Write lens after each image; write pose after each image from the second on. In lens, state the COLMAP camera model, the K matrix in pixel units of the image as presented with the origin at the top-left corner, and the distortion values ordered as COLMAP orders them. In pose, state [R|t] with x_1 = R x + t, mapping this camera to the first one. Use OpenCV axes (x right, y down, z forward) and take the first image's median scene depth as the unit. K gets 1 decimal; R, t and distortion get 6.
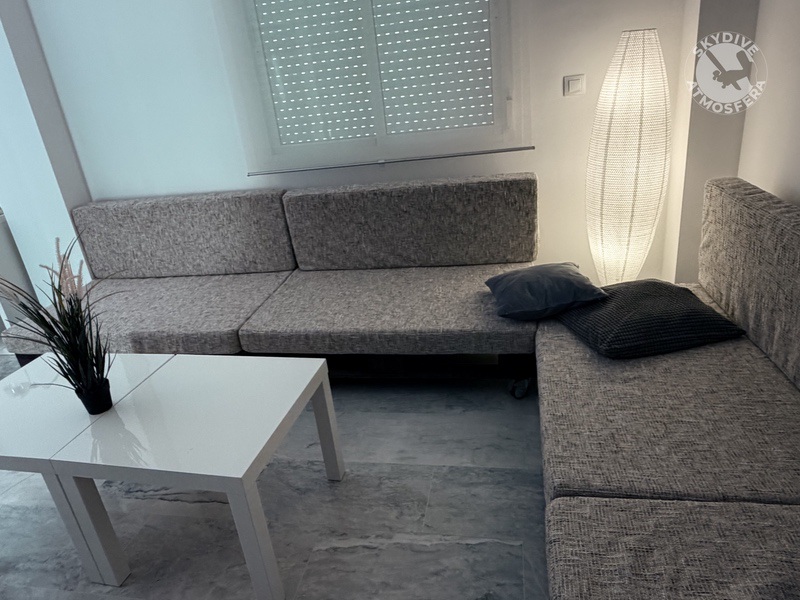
lens RADIAL K [[535.9, 0, 399.9], [0, 535.9, 301.6], [0, 0, 1]] dist [-0.003459, -0.000686]
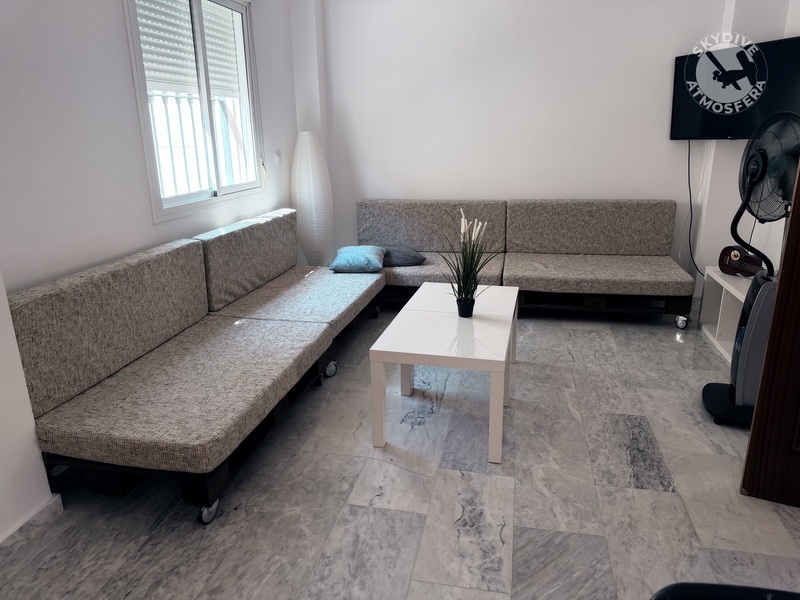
lens RADIAL K [[561.8, 0, 400.2], [0, 561.8, 299.3], [0, 0, 1]] dist [0.001047, 0.000636]
pose [[0.031539, -0.189374, 0.981398, -1.251656], [0.396715, 0.903603, 0.161613, -0.113657], [-0.917400, 0.384238, 0.103626, 0.551487]]
